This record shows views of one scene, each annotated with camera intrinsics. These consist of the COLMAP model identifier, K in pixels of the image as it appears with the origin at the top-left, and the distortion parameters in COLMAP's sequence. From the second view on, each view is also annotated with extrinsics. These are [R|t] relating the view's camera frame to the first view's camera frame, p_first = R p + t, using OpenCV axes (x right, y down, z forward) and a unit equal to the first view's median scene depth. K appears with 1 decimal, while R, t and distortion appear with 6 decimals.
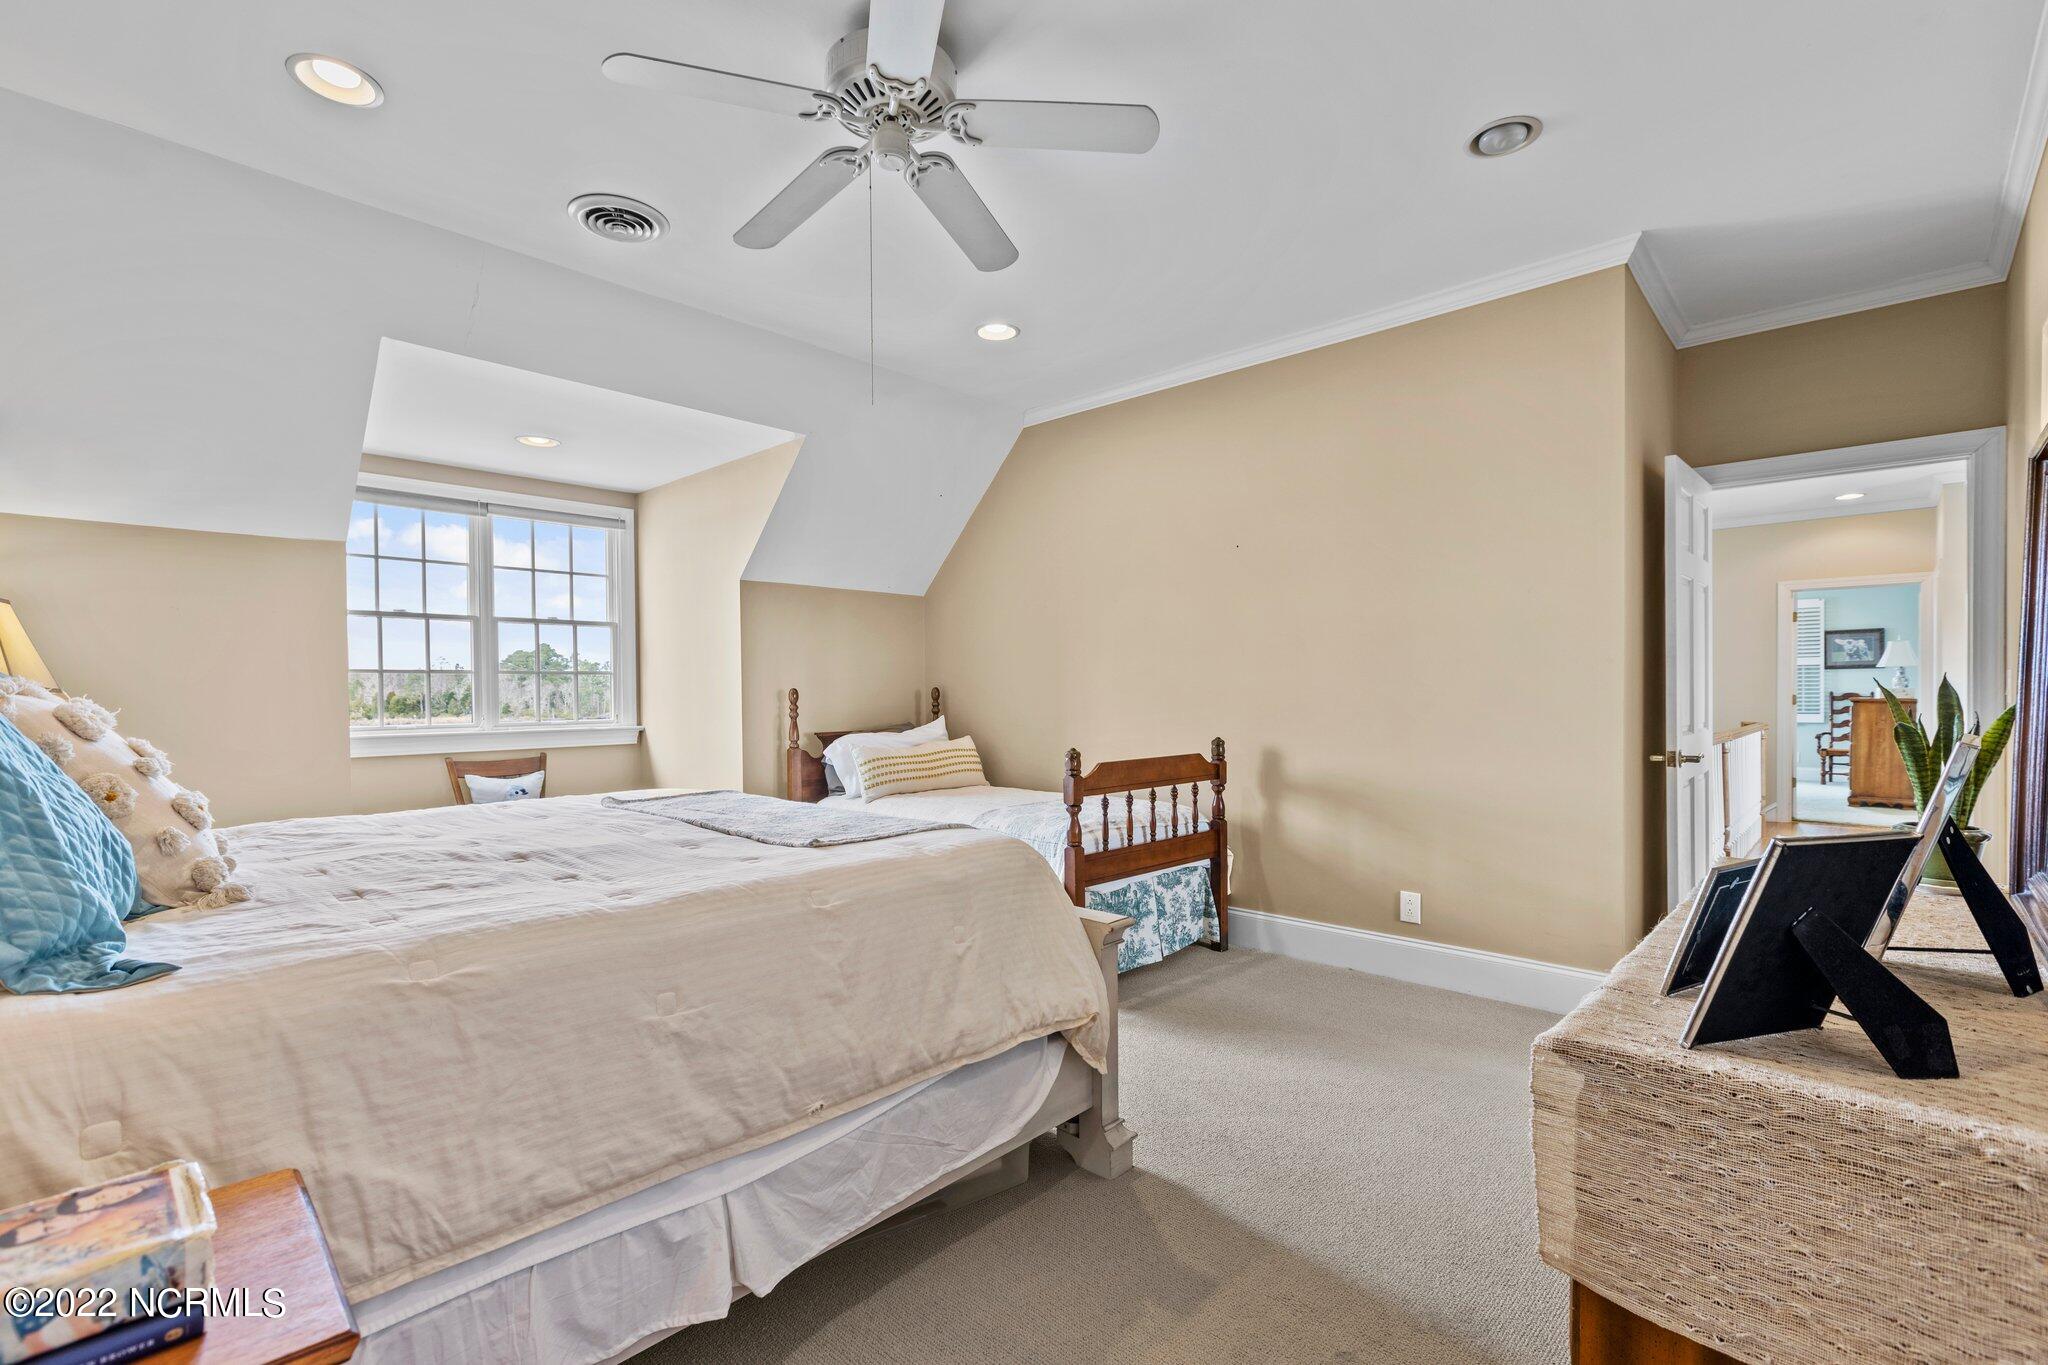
lens RADIAL K [[918.5, 0, 1023.4], [0, 918.5, 688.3], [0, 0, 1]] dist [0.001317, 0.000156]
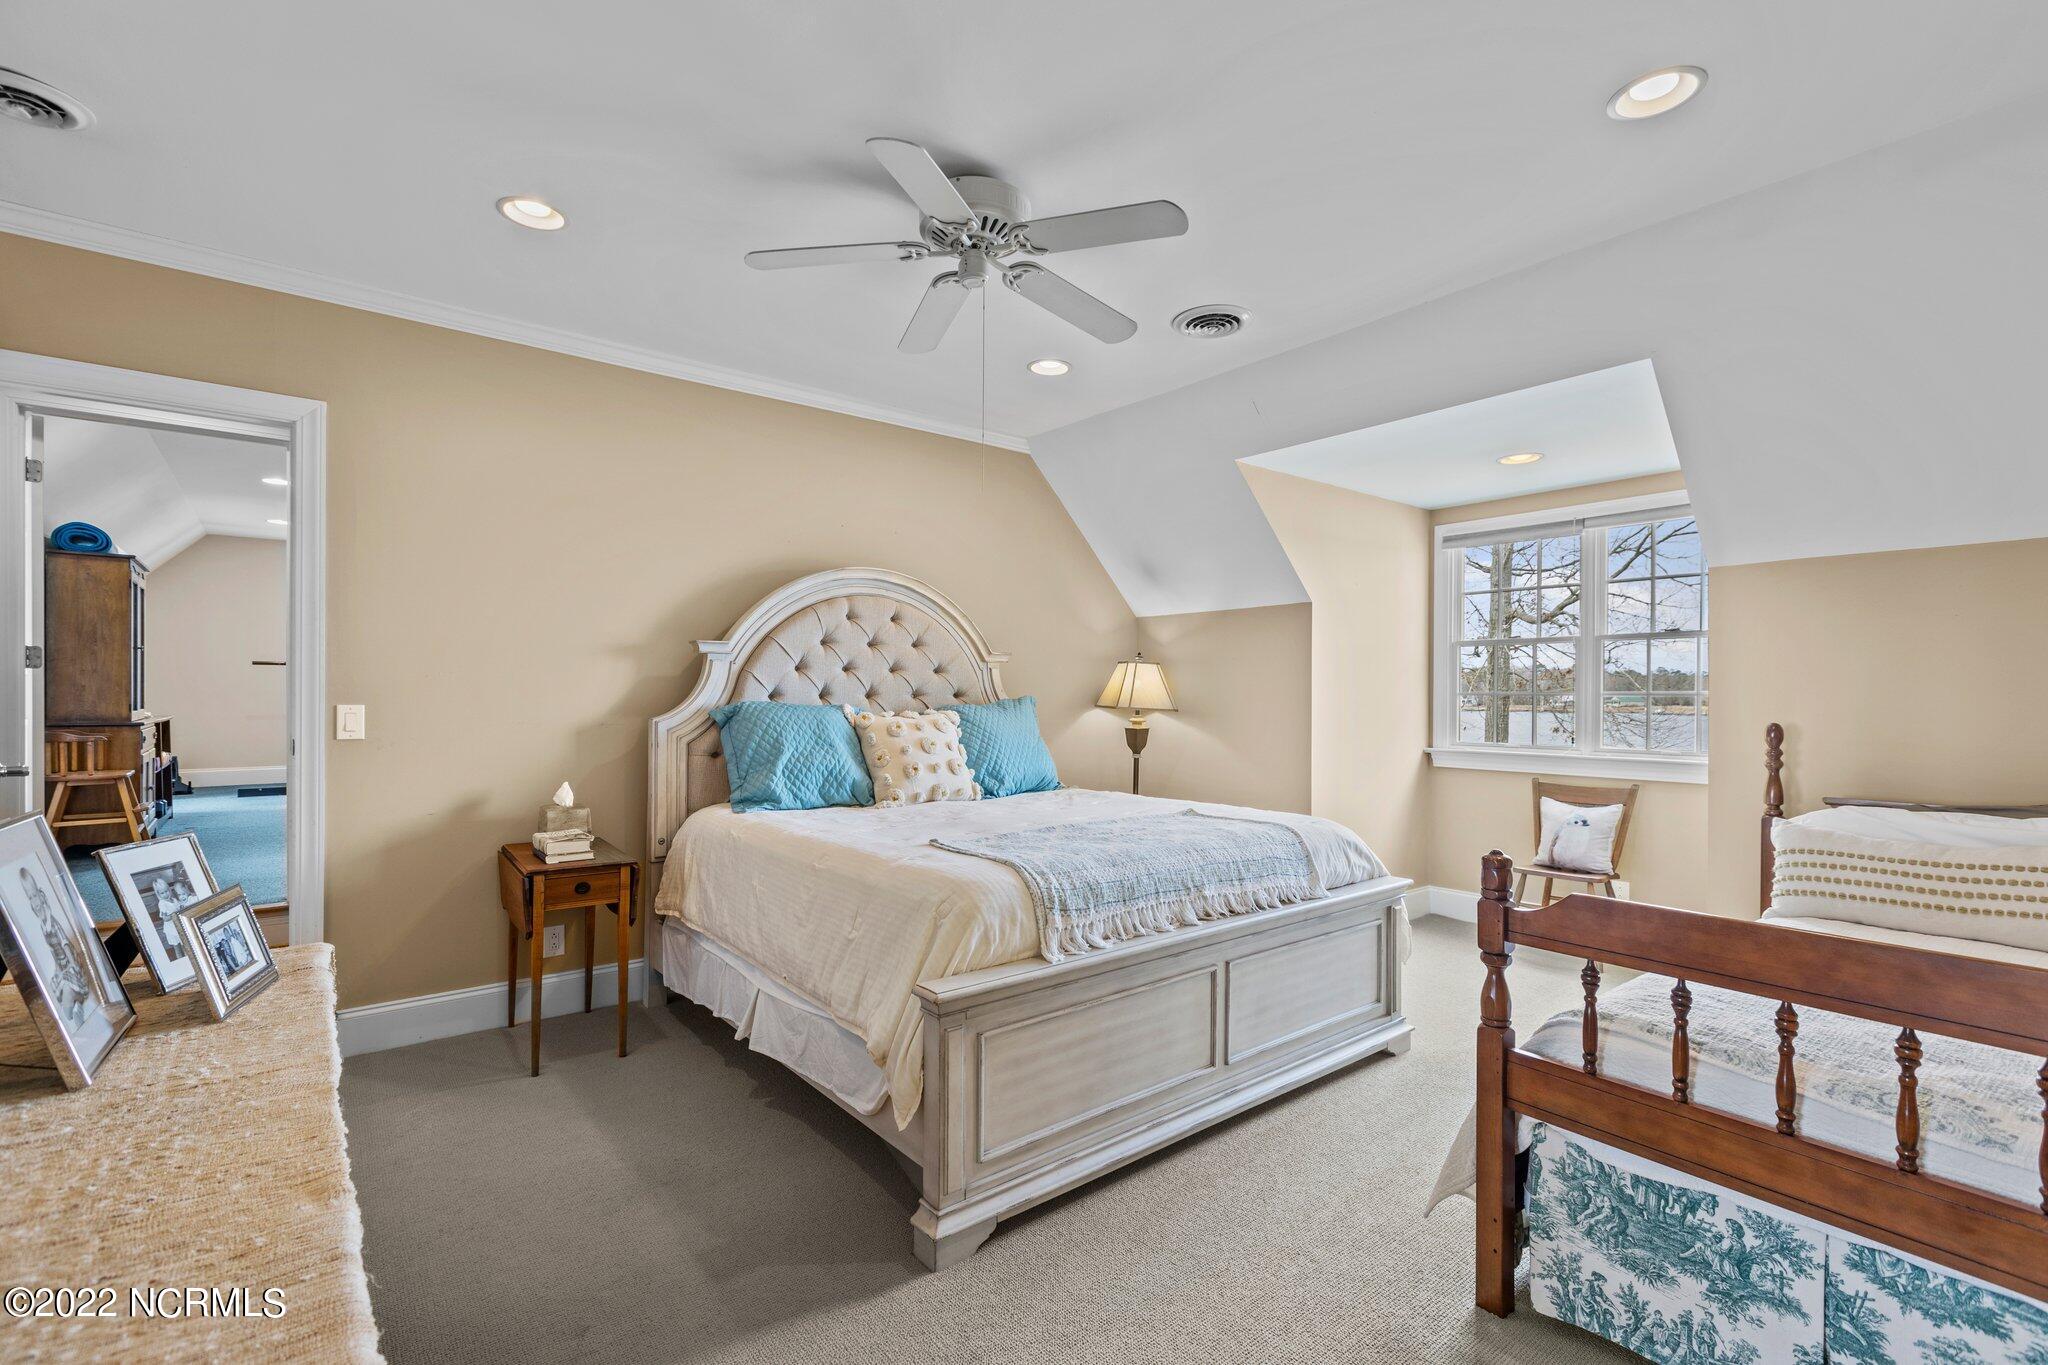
lens RADIAL K [[918.5, 0, 1021.9], [0, 918.5, 692.0], [0, 0, 1]] dist [0.001317, 0.000156]
pose [[-0.149455, 0.003054, -0.988764, 0.598337], [0.002032, 0.999994, 0.002781, -0.031380], [0.988766, -0.001593, -0.149460, 0.732061]]
